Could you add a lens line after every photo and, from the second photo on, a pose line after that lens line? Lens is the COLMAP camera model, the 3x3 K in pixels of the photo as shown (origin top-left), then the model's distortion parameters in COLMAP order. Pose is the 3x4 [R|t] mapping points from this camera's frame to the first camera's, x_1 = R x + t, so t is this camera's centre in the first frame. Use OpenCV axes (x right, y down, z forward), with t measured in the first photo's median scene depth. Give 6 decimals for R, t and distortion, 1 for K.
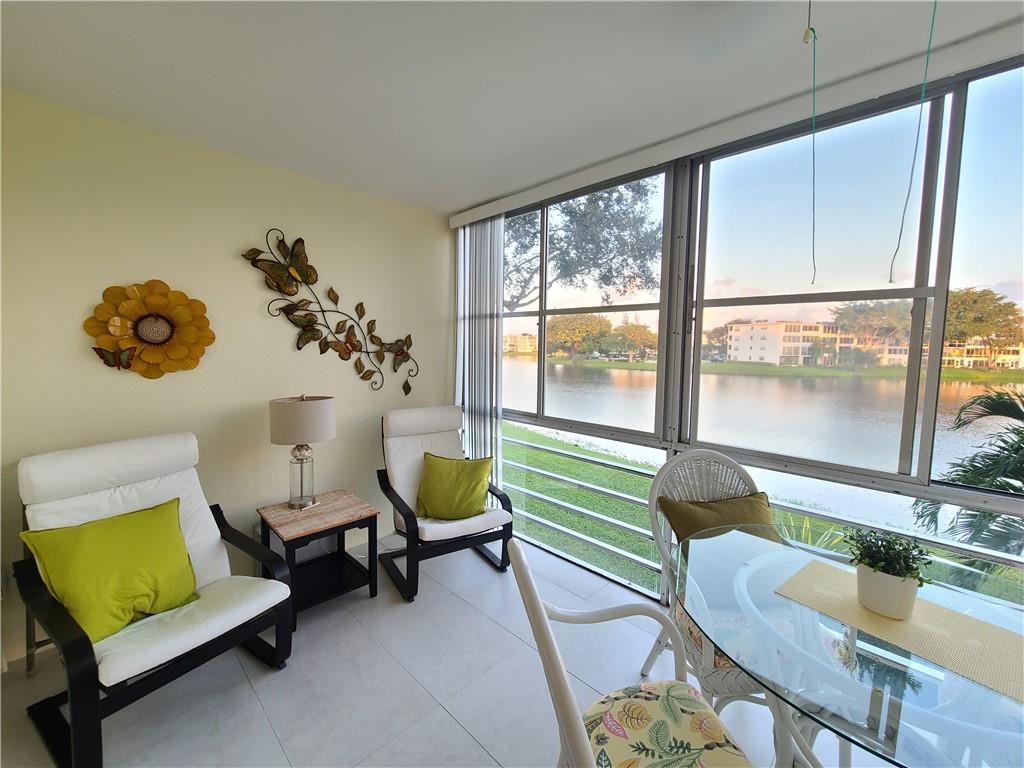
lens RADIAL K [[418.8, 0, 517.0], [0, 418.8, 380.9], [0, 0, 1]] dist [-0.000596, -0.000883]
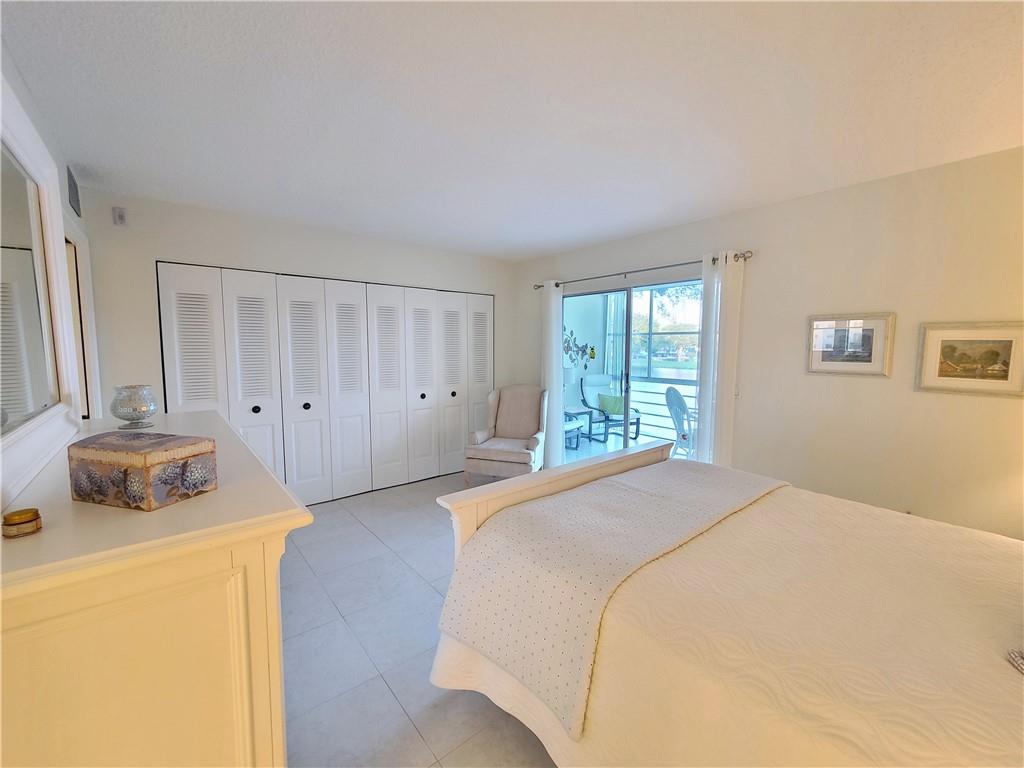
lens RADIAL K [[418.8, 0, 520.6], [0, 418.8, 382.3], [0, 0, 1]] dist [-0.000596, -0.000883]
pose [[0.995397, -0.000056, -0.095839, -0.190258], [0.000348, 0.999995, 0.003023, 0.045309], [0.095839, -0.003043, 0.995392, -0.618542]]
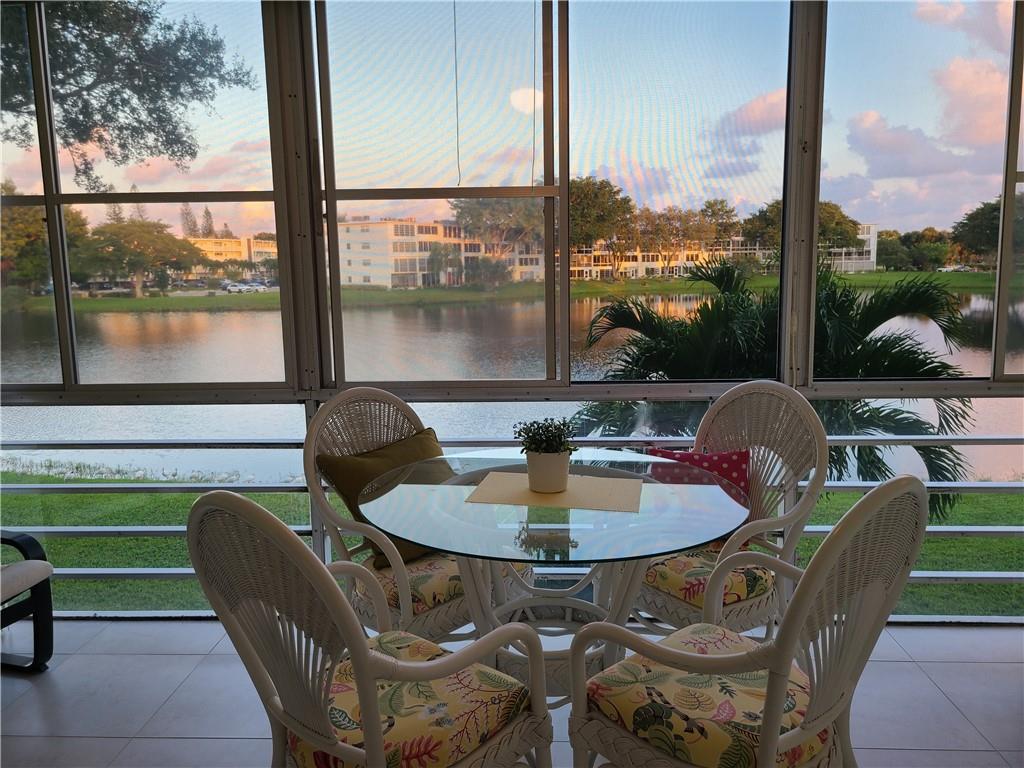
lens RADIAL K [[767.6, 0, 509.4], [0, 767.6, 371.2], [0, 0, 1]] dist [0.055146, -0.035297]
pose [[0.756284, -0.120393, 0.643071, -0.072014], [0.084257, 0.992661, 0.086752, 0.009771], [-0.648795, -0.011426, 0.760877, -0.072244]]
